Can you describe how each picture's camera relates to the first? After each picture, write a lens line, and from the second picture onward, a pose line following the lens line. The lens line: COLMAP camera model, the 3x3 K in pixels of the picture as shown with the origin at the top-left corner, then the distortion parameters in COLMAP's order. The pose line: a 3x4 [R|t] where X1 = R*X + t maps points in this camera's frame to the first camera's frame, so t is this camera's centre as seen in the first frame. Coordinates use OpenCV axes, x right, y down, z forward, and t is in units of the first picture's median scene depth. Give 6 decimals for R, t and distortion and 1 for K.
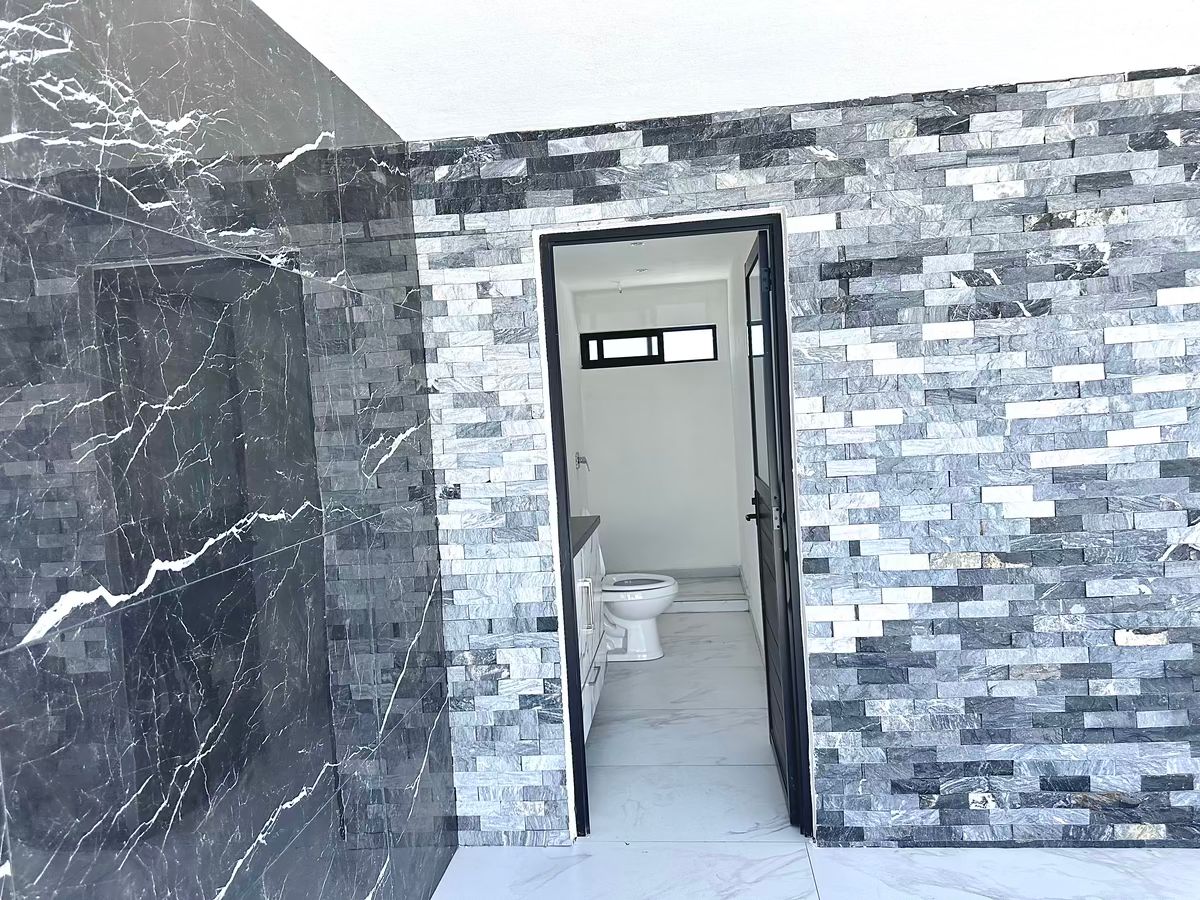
lens RADIAL K [[867.0, 0, 597.5], [0, 867.0, 446.8], [0, 0, 1]] dist [0.003093, -0.032020]
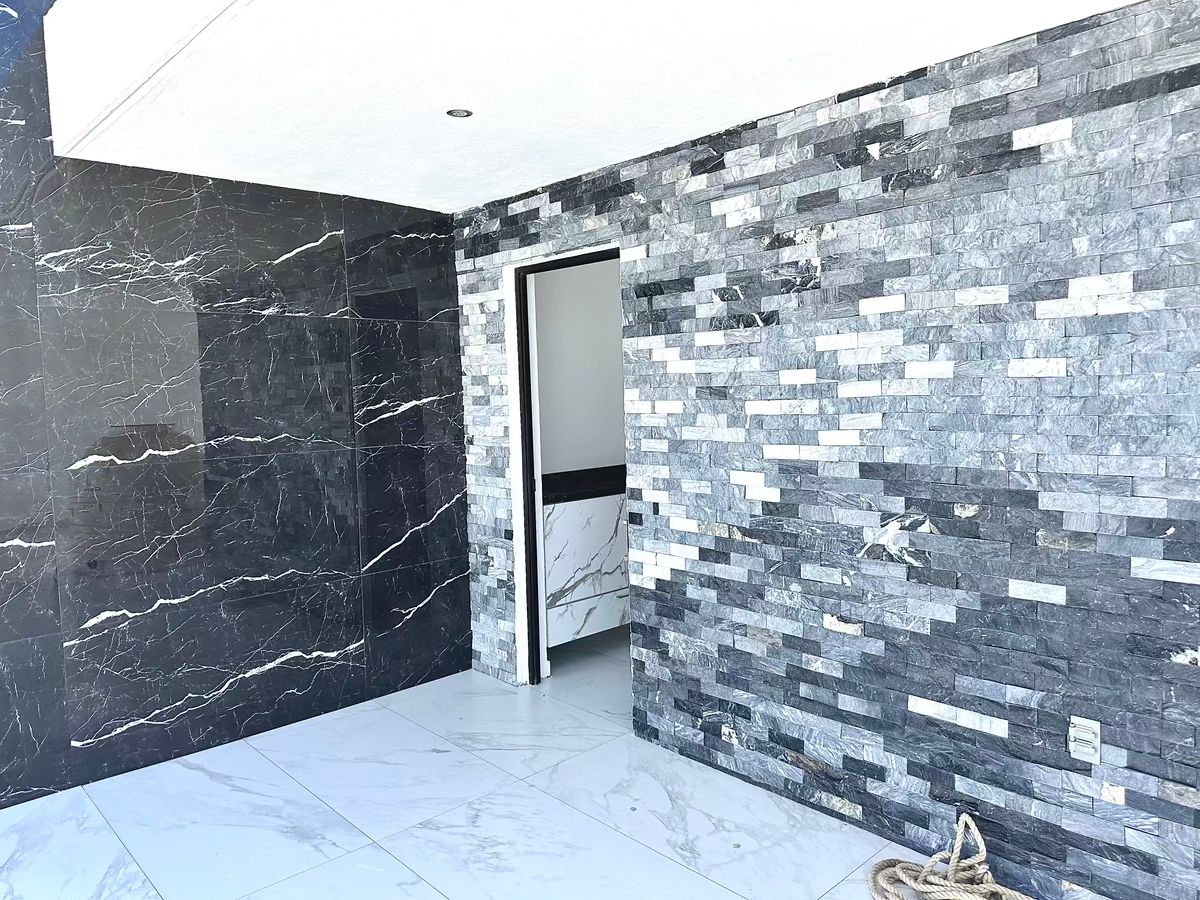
lens RADIAL K [[867.0, 0, 611.3], [0, 867.0, 443.2], [0, 0, 1]] dist [0.003093, -0.032020]
pose [[0.754042, 0.082304, -0.651650, 1.080151], [-0.050427, 0.996444, 0.067501, -0.061679], [0.654888, -0.018037, 0.755511, 0.001242]]
